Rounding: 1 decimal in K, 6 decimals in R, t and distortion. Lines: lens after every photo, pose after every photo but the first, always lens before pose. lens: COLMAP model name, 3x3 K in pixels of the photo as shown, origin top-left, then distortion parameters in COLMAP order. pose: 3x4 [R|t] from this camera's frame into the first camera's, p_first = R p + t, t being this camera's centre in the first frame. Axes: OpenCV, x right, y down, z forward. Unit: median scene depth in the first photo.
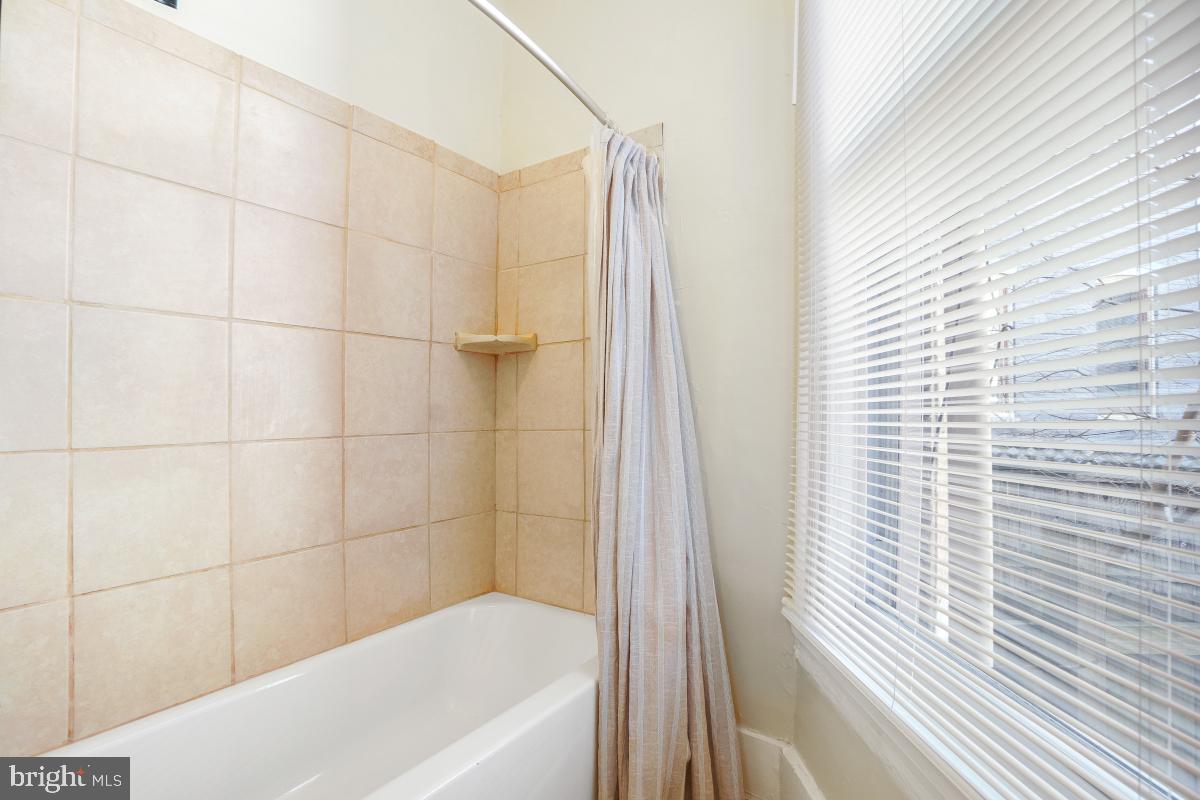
lens RADIAL K [[555.2, 0, 611.2], [0, 555.2, 414.1], [0, 0, 1]] dist [-0.064476, 0.025339]
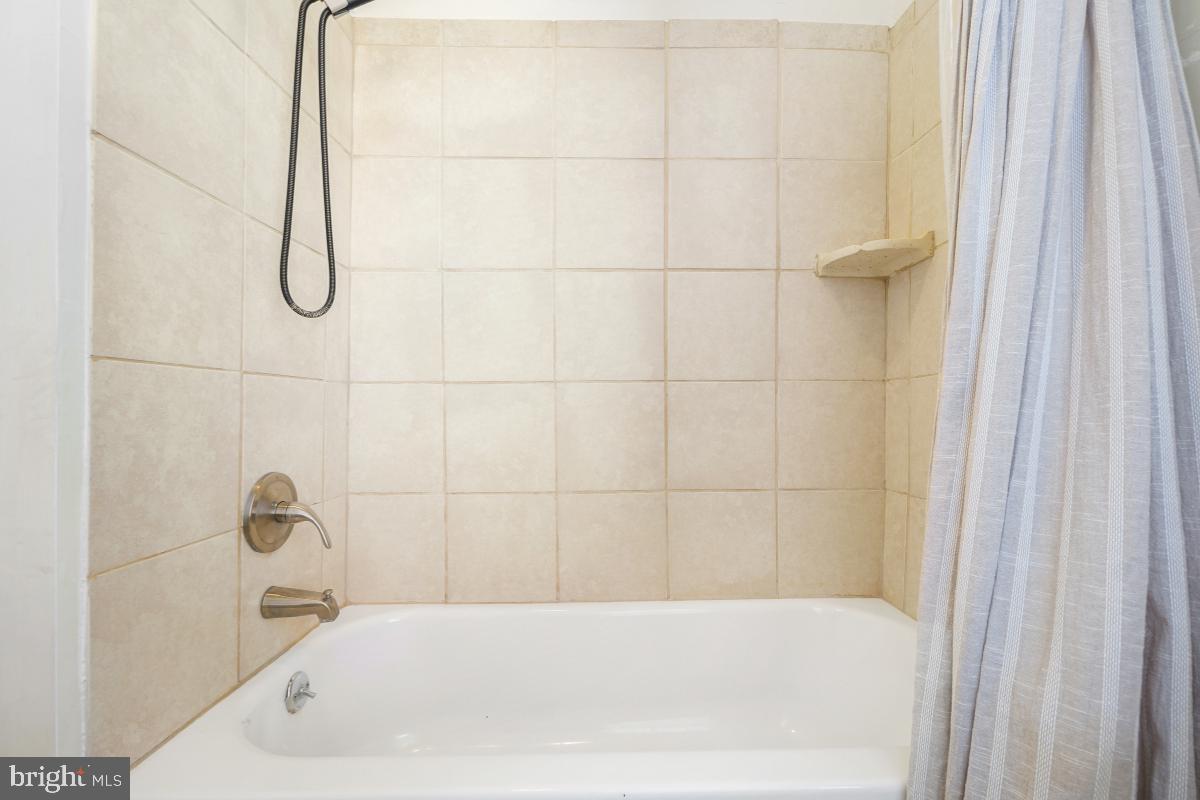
lens RADIAL K [[532.2, 0, 602.1], [0, 532.2, 412.1], [0, 0, 1]] dist [0.000407, -0.000315]
pose [[0.584335, 0.008914, -0.811464, 0.197532], [-0.000756, 0.999945, 0.010440, 0.086686], [0.811512, -0.005487, 0.584310, 0.371979]]
